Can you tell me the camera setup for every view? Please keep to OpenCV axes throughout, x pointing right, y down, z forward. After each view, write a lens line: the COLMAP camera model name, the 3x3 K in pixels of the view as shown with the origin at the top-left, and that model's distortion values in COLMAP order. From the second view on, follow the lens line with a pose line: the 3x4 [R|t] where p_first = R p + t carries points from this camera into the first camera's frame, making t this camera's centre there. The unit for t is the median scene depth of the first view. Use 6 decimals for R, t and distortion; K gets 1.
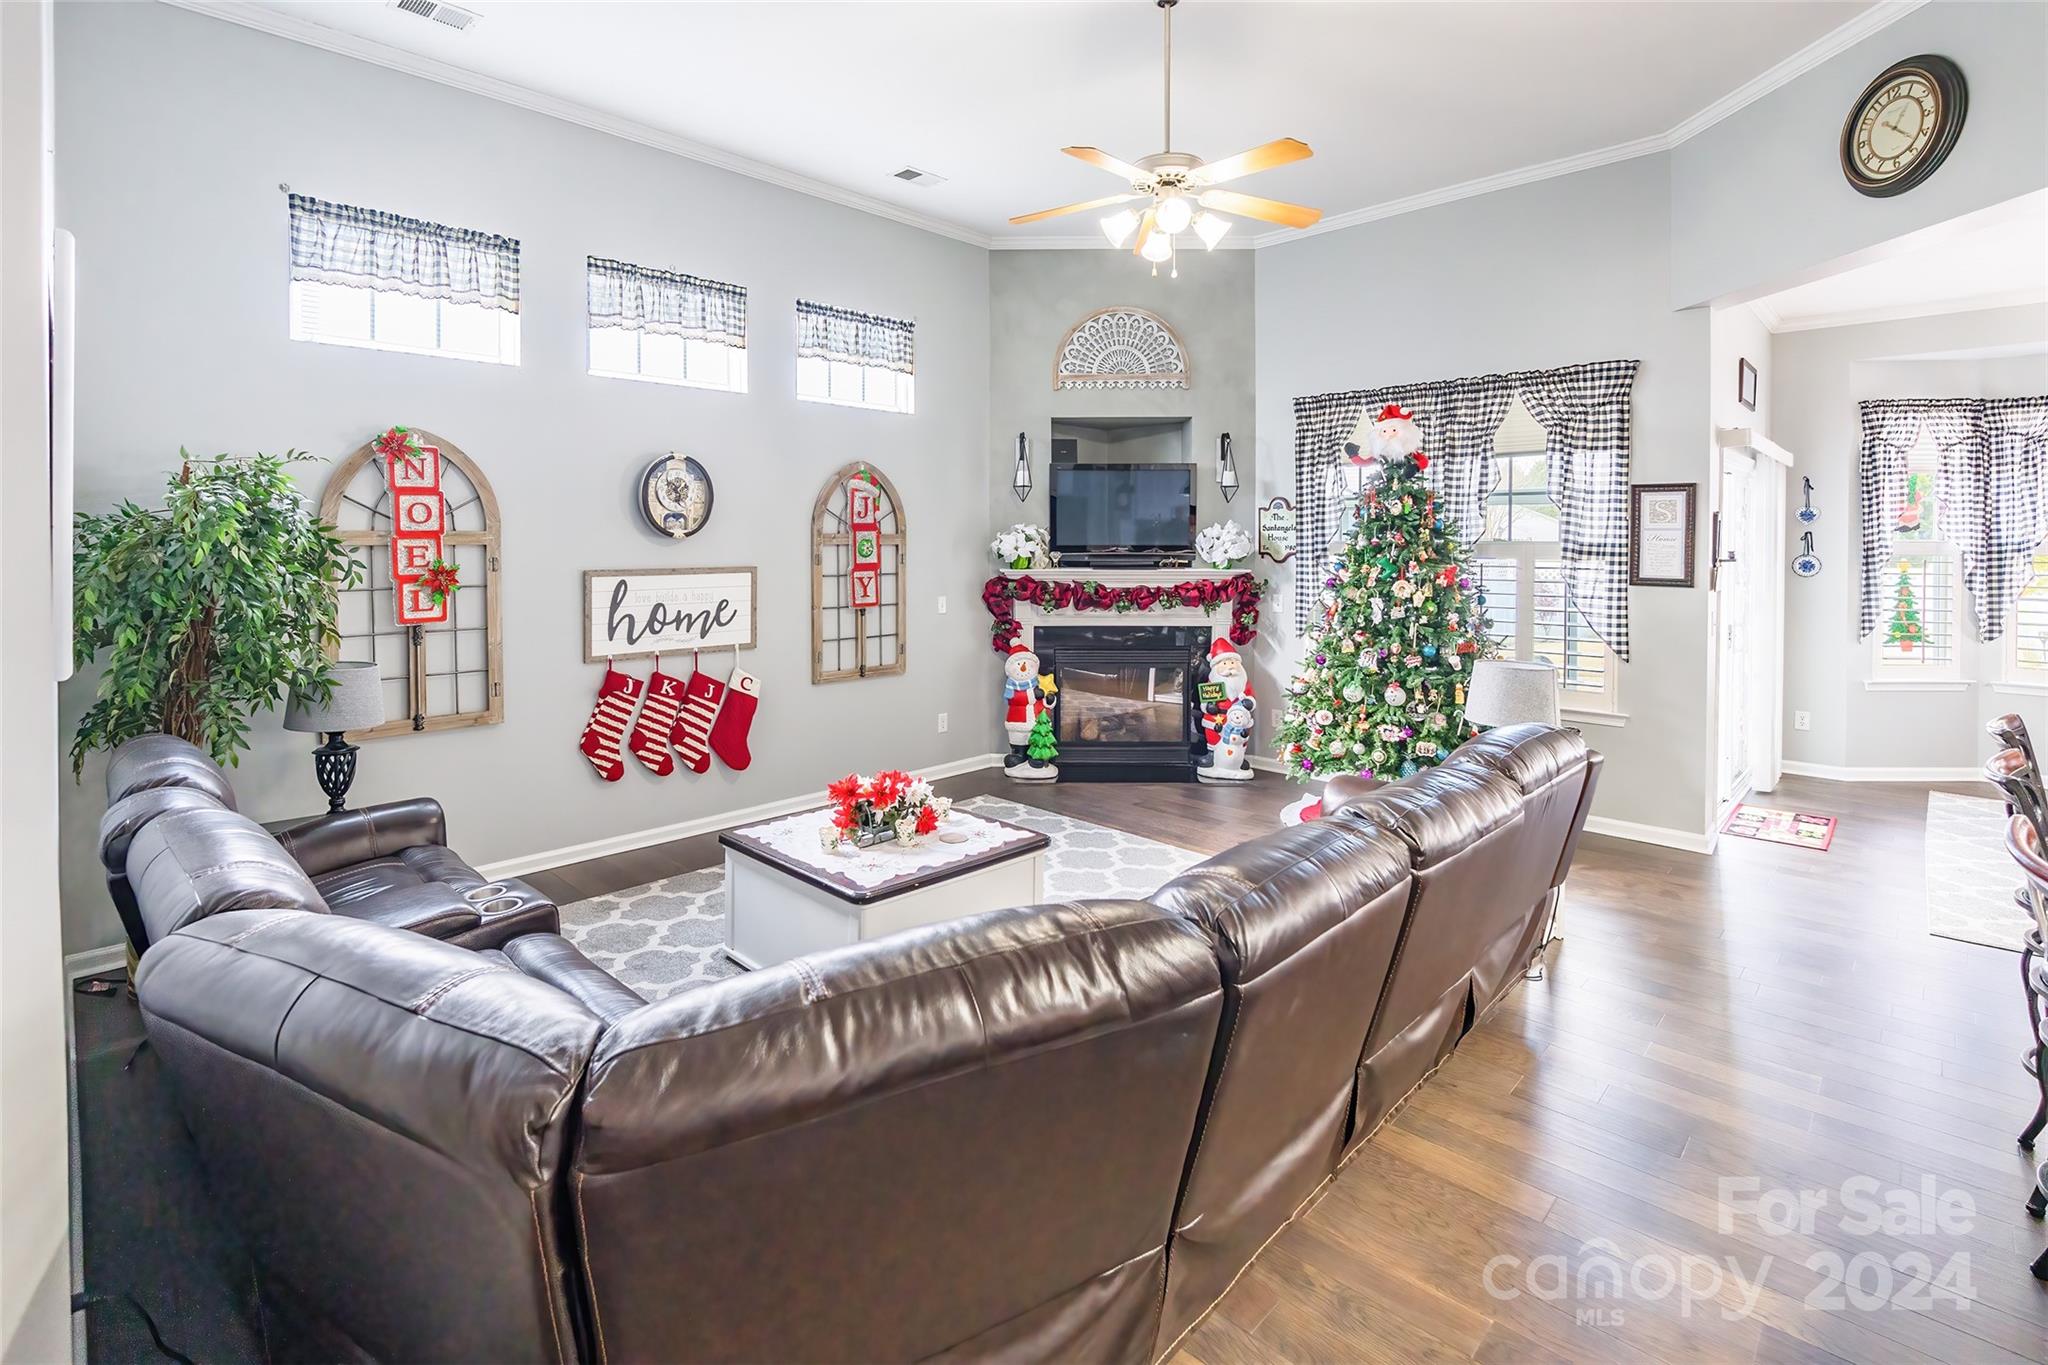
lens RADIAL K [[965.2, 0, 1014.6], [0, 965.2, 550.4], [0, 0, 1]] dist [-0.013985, 0.001728]
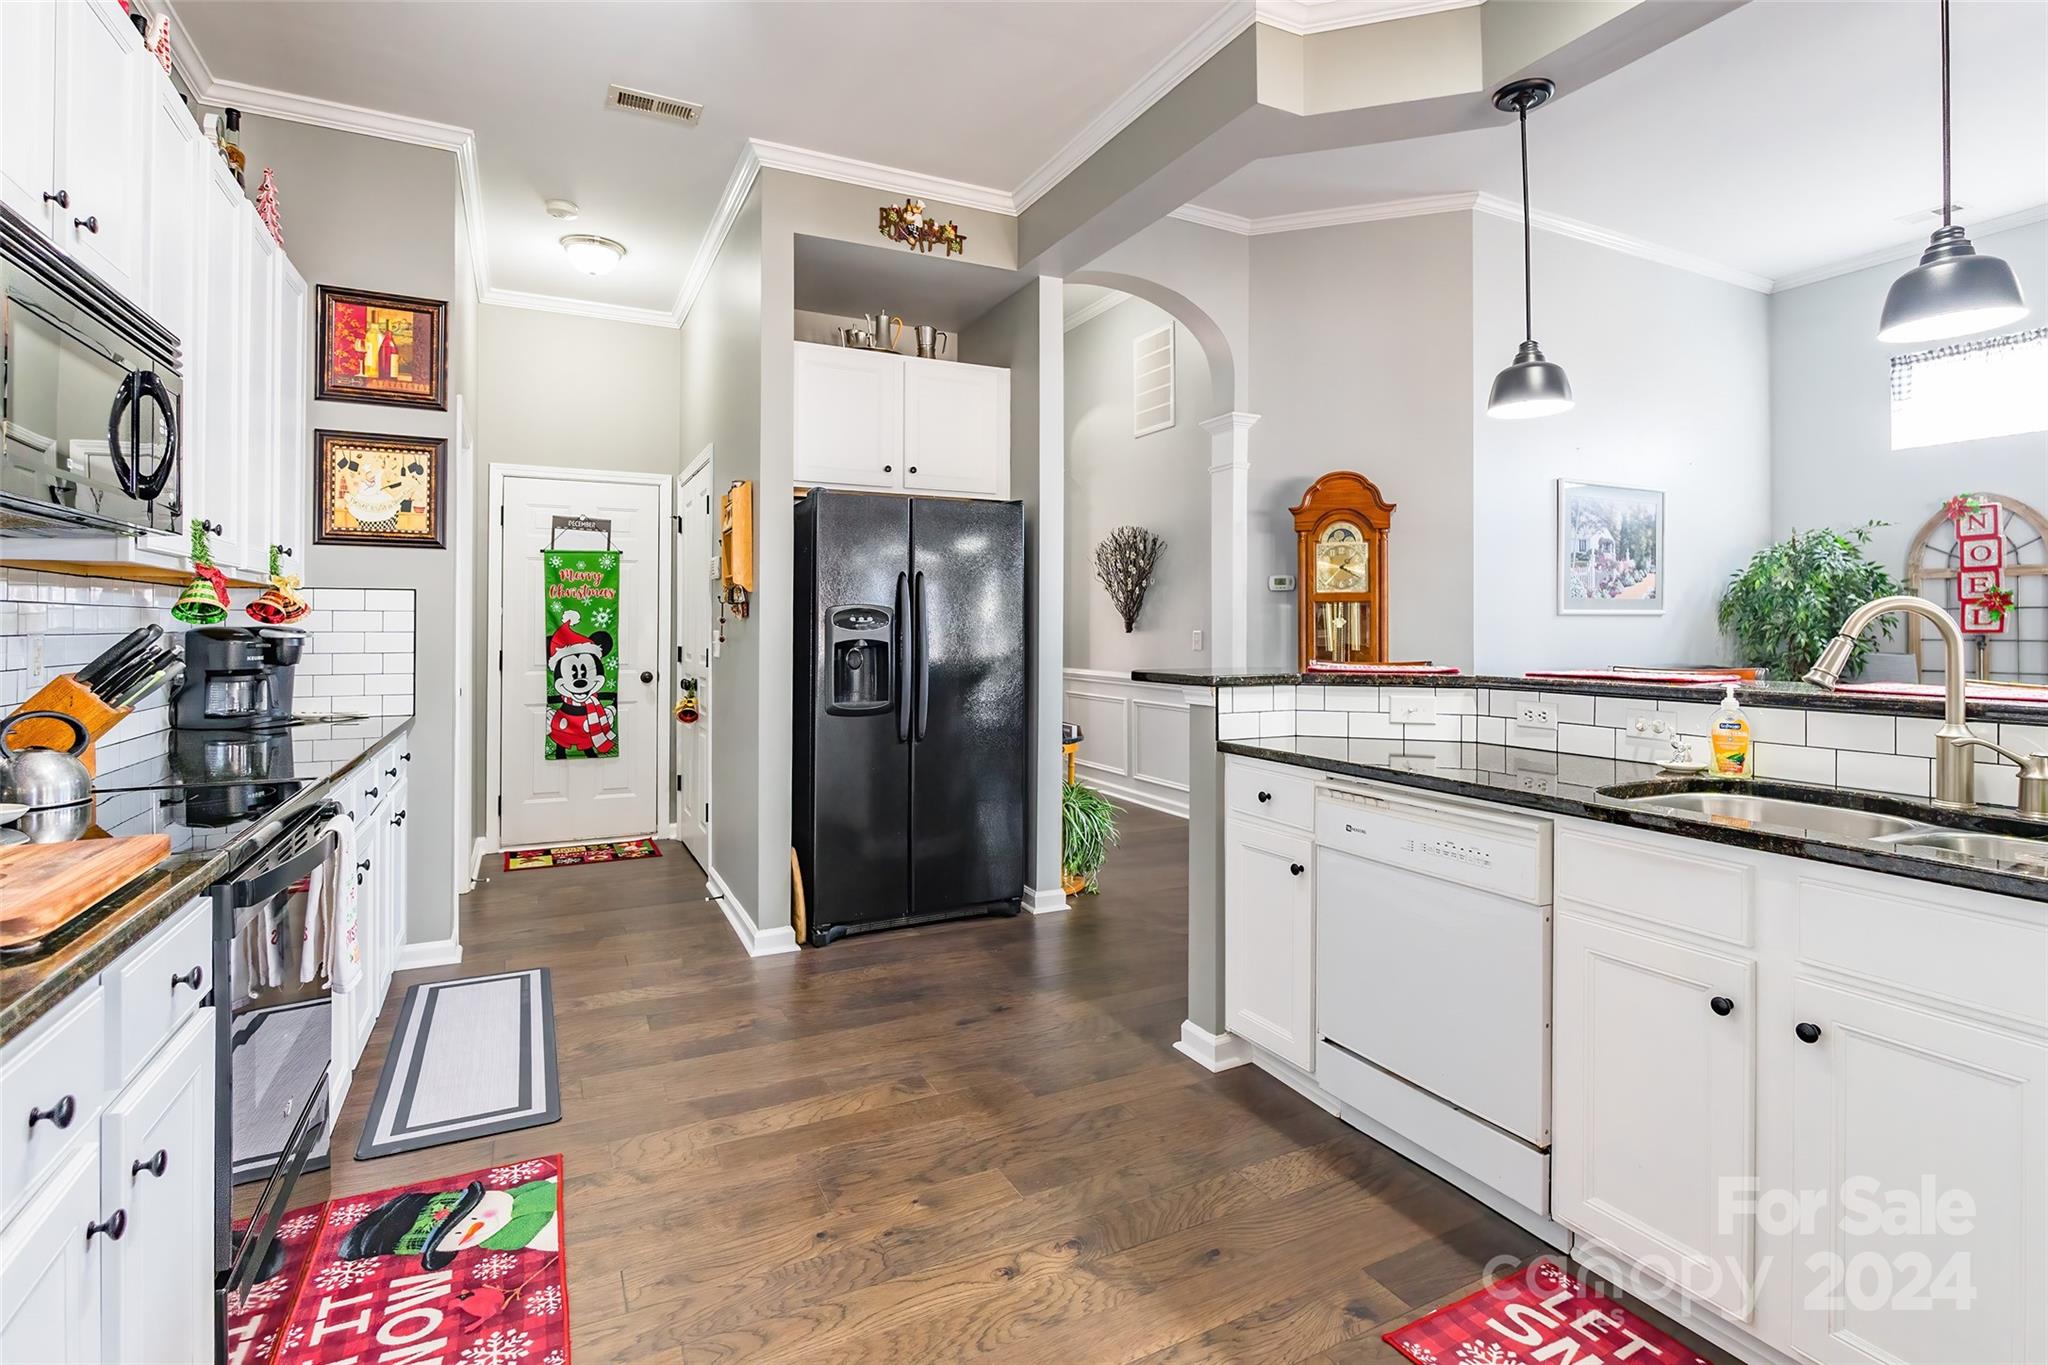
lens RADIAL K [[965.2, 0, 972.4], [0, 965.2, 625.0], [0, 0, 1]] dist [-0.013985, 0.001728]
pose [[-0.349332, -0.002606, -0.936995, 0.832835], [-0.012780, 0.999916, 0.001984, 0.056871], [0.936912, 0.012668, -0.349337, 0.084606]]
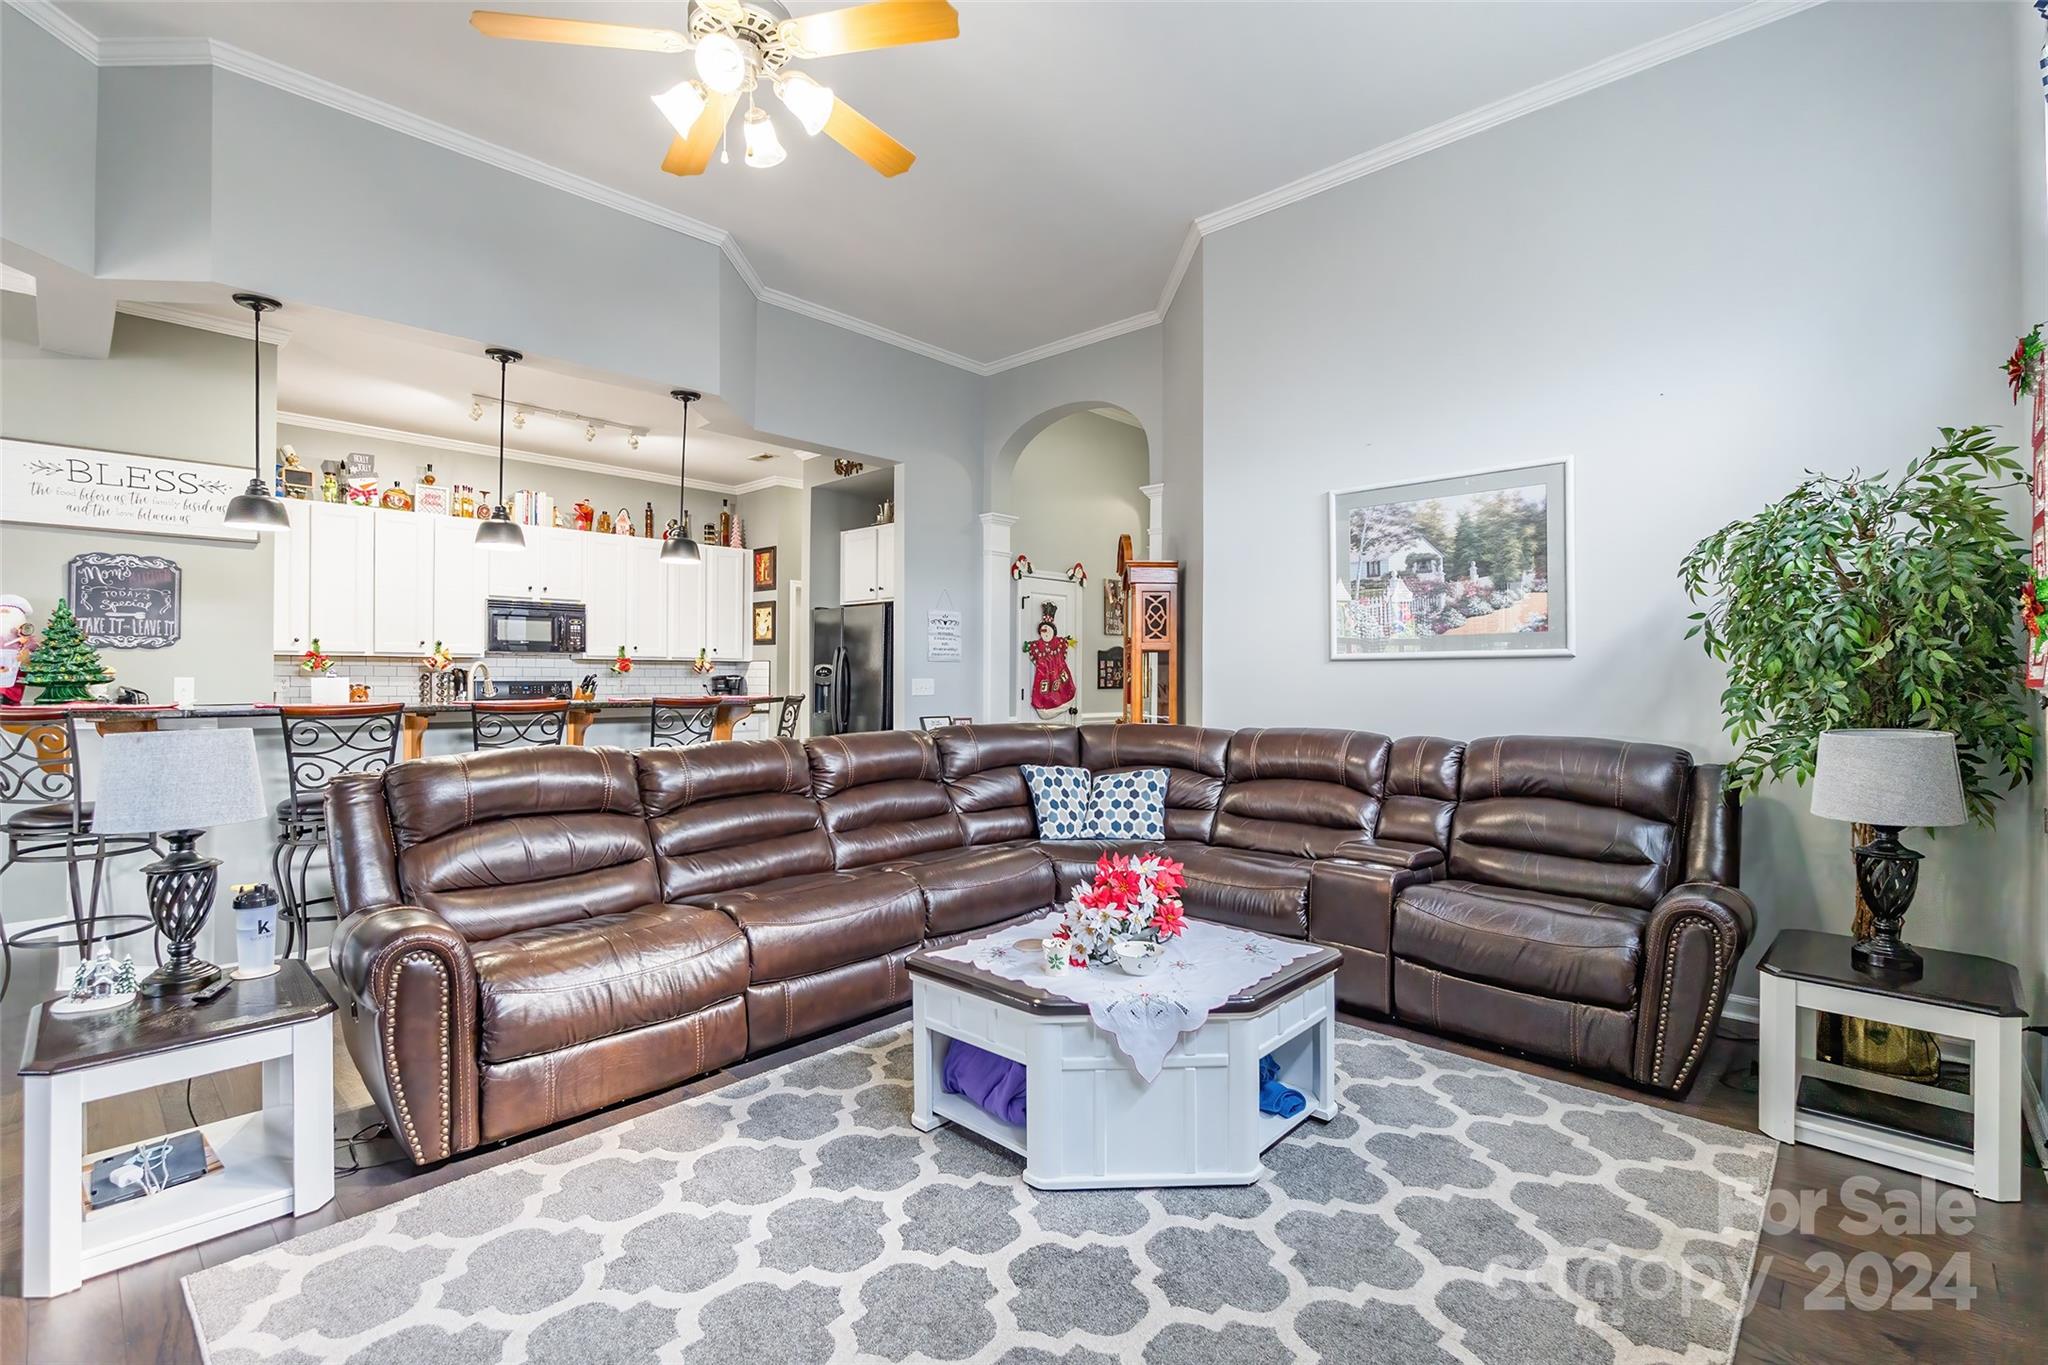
lens RADIAL K [[965.2, 0, 1035.2], [0, 965.2, 684.2], [0, 0, 1]] dist [-0.013985, 0.001728]
pose [[-0.999804, -0.008075, 0.018101, -0.062320], [-0.007767, 0.999825, 0.016999, 0.048644], [-0.018235, 0.016855, -0.999692, 1.091928]]
